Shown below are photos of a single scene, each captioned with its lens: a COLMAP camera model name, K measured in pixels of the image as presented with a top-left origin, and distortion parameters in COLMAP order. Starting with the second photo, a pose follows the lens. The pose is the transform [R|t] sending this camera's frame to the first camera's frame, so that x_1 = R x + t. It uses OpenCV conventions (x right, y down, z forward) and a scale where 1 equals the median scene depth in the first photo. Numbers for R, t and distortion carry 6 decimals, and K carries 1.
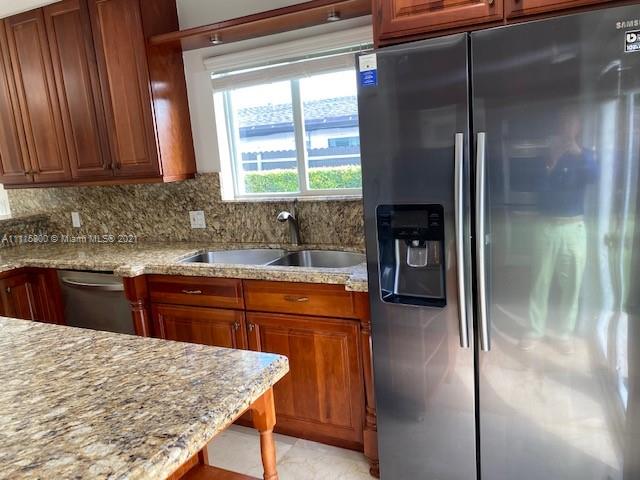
lens RADIAL K [[492.8, 0, 320.3], [0, 492.8, 245.1], [0, 0, 1]] dist [0.001663, -0.013798]
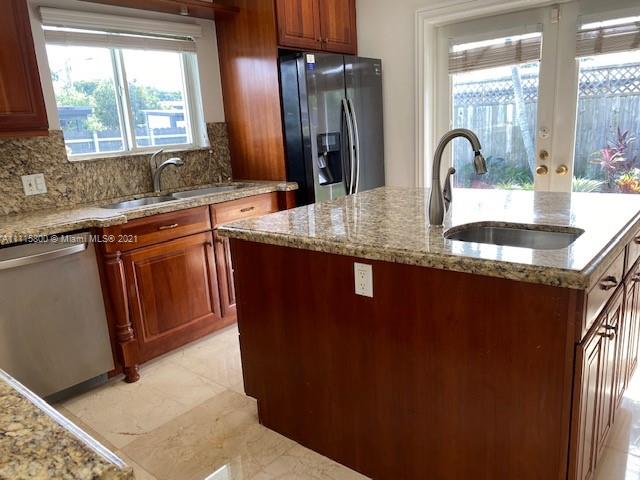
lens RADIAL K [[492.8, 0, 320.5], [0, 492.8, 238.6], [0, 0, 1]] dist [0.001663, -0.013798]
pose [[0.235146, -0.163336, 0.958138, -1.029641], [0.221484, 0.968848, 0.110805, 0.059512], [-0.946388, 0.186157, 0.263998, 0.320962]]
